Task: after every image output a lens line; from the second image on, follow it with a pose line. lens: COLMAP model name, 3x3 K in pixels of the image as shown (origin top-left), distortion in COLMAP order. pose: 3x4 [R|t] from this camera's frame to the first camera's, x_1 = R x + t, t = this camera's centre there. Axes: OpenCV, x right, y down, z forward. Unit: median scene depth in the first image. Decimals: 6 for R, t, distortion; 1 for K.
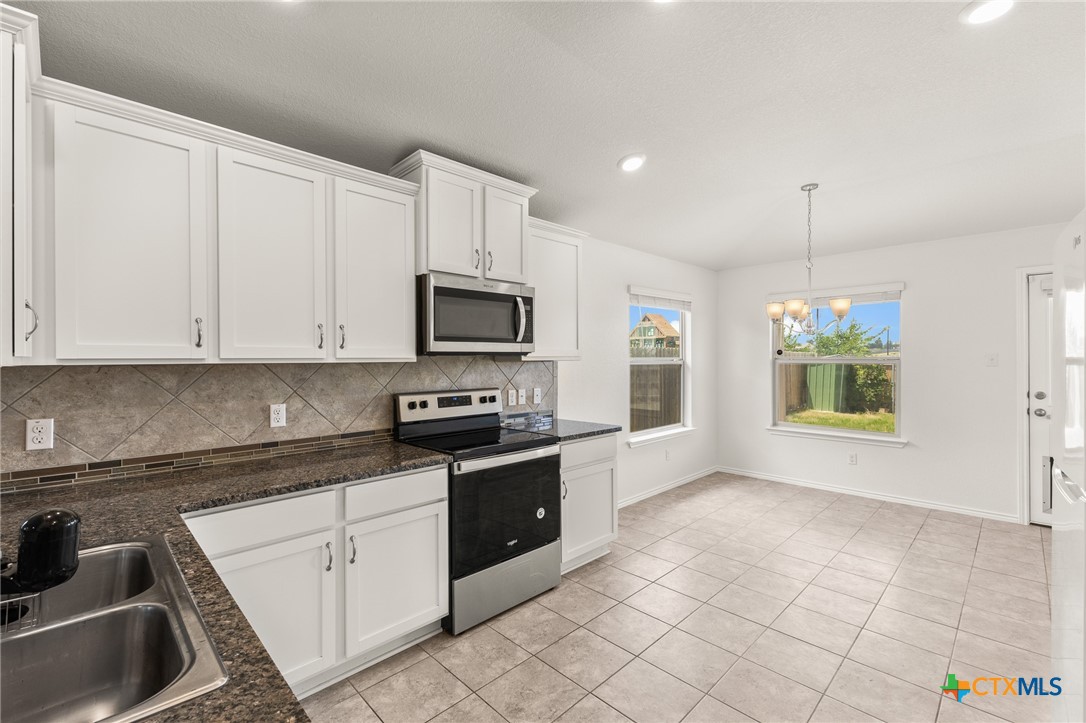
lens RADIAL K [[471.8, 0, 541.2], [0, 471.8, 355.8], [0, 0, 1]] dist [0.013227, -0.001980]
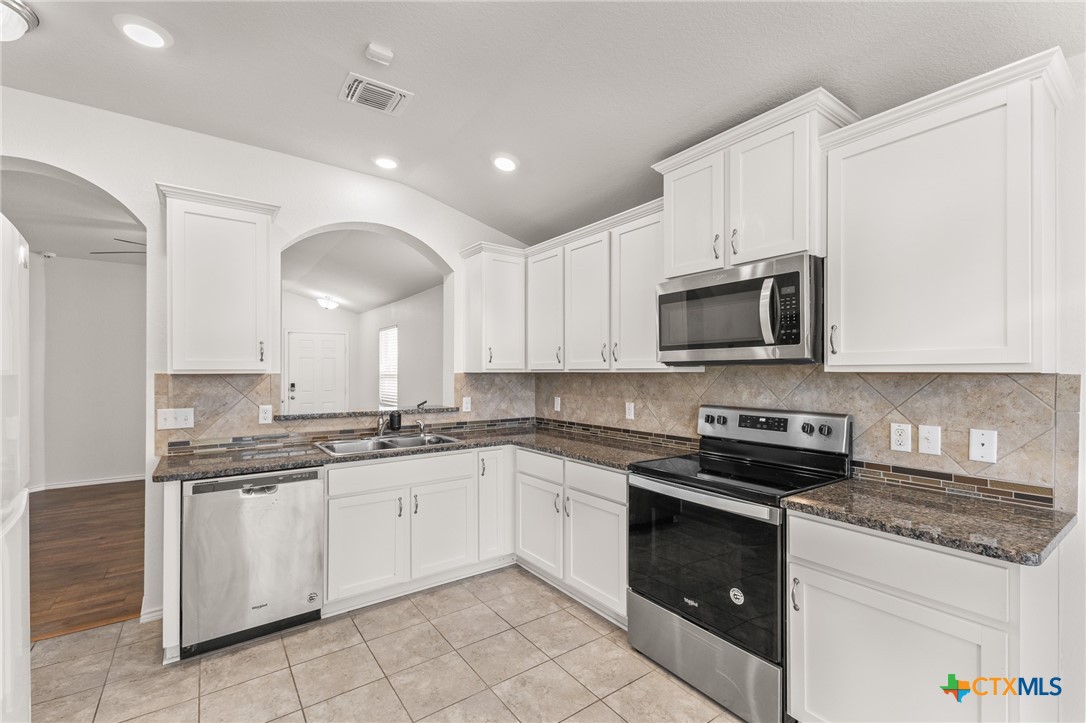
lens RADIAL K [[471.8, 0, 545.4], [0, 471.8, 368.2], [0, 0, 1]] dist [0.013227, -0.001980]
pose [[-0.149406, -0.002131, -0.988774, 0.770440], [0.007982, 0.999962, -0.003361, 0.005100], [0.988744, -0.008395, -0.149384, 0.896456]]
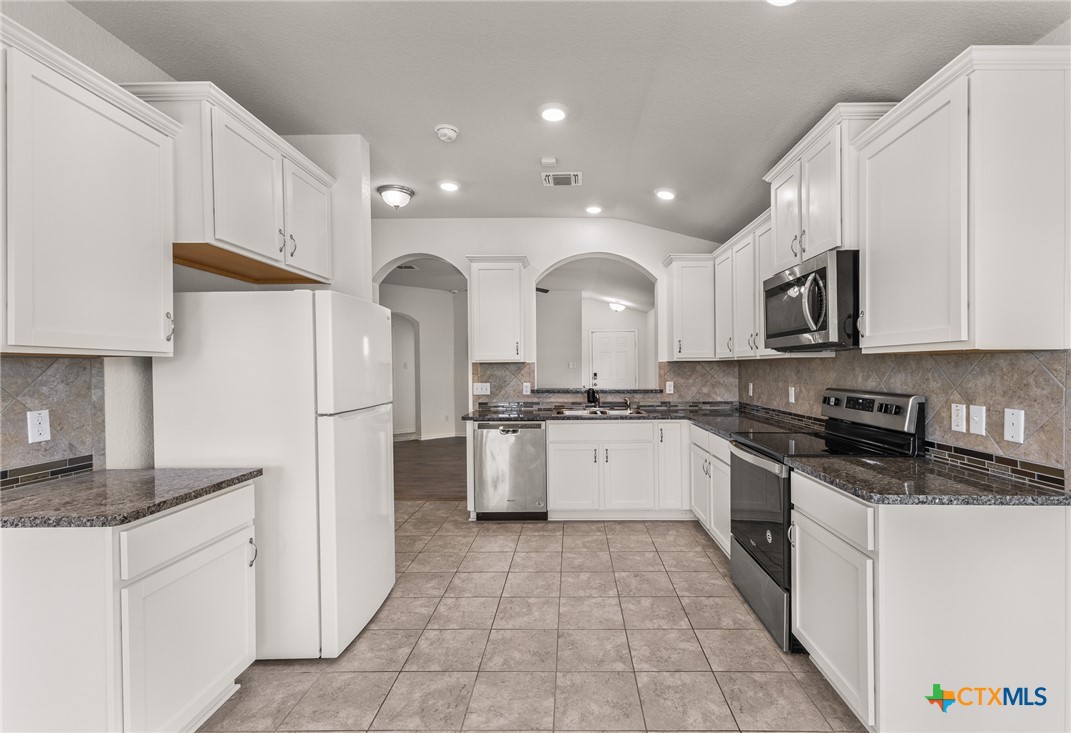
lens RADIAL K [[491.3, 0, 566.0], [0, 491.3, 368.6], [0, 0, 1]] dist [0.007706, 0.000589]
pose [[-0.708711, 0.011701, -0.705402, 0.936620], [0.013438, 0.999905, 0.003085, 0.028716], [0.705371, -0.007293, -0.708800, 1.473606]]
